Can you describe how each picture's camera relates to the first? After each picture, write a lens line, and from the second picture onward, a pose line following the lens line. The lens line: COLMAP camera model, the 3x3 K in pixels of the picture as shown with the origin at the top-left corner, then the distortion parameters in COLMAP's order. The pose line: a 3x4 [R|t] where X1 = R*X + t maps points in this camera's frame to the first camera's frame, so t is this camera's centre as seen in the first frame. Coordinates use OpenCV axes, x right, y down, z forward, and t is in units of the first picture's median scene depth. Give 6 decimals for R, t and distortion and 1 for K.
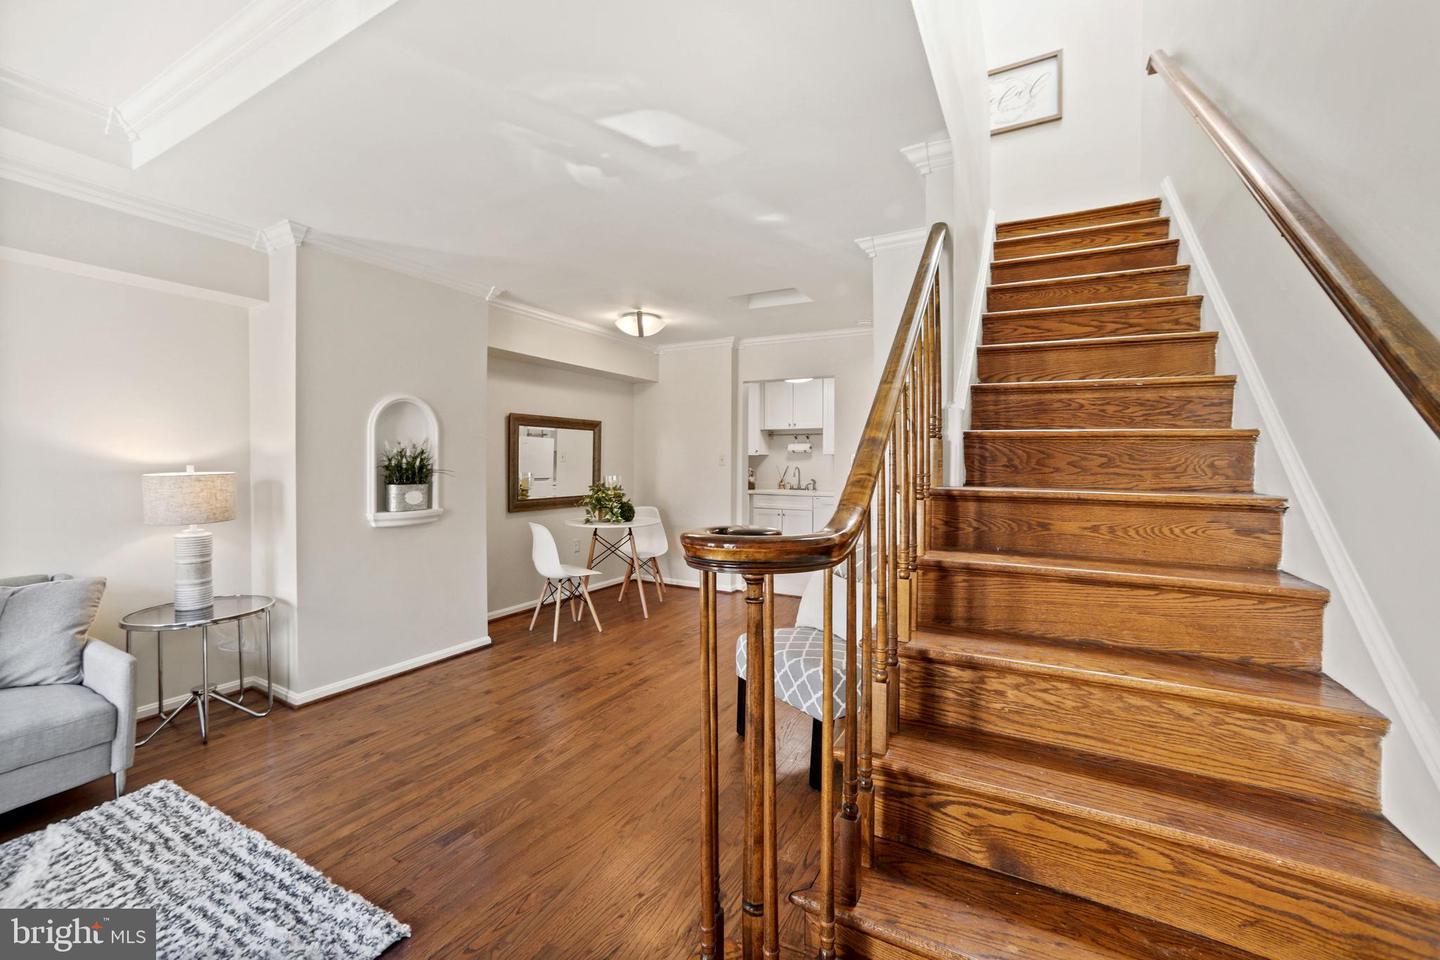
lens RADIAL K [[589.8, 0, 713.7], [0, 589.8, 468.7], [0, 0, 1]] dist [-0.063185, 0.030293]
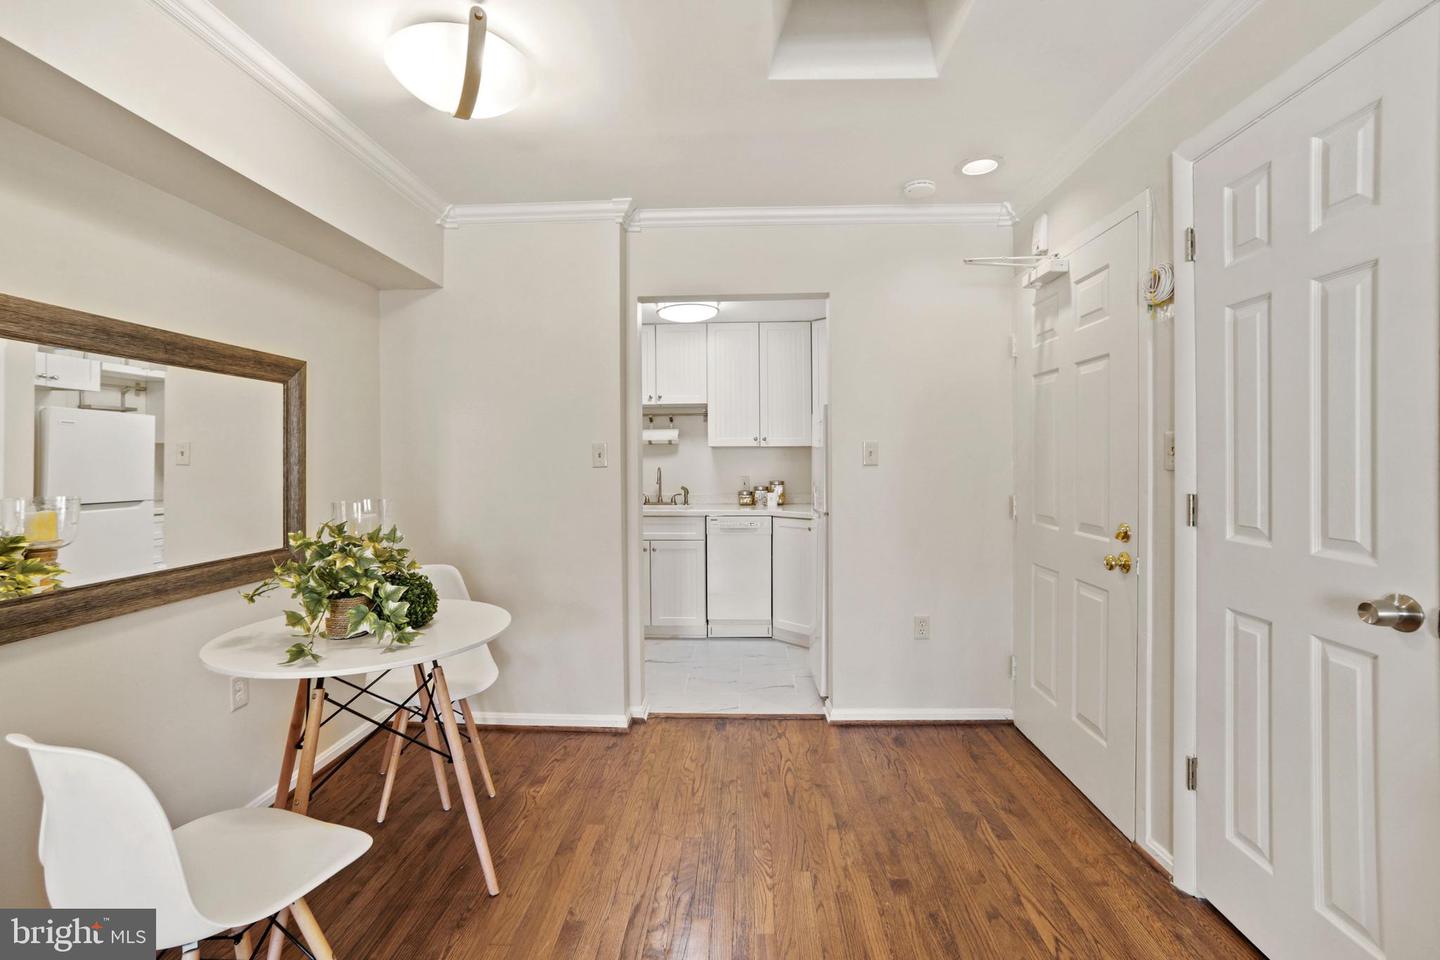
lens RADIAL K [[652.4, 0, 729.2], [0, 652.4, 450.7], [0, 0, 1]] dist [-0.042849, 0.000053]
pose [[0.887568, -0.005770, 0.460640, -0.276703], [0.018406, 0.999567, -0.022943, -0.009809], [-0.460309, 0.028842, 0.887290, 0.982281]]
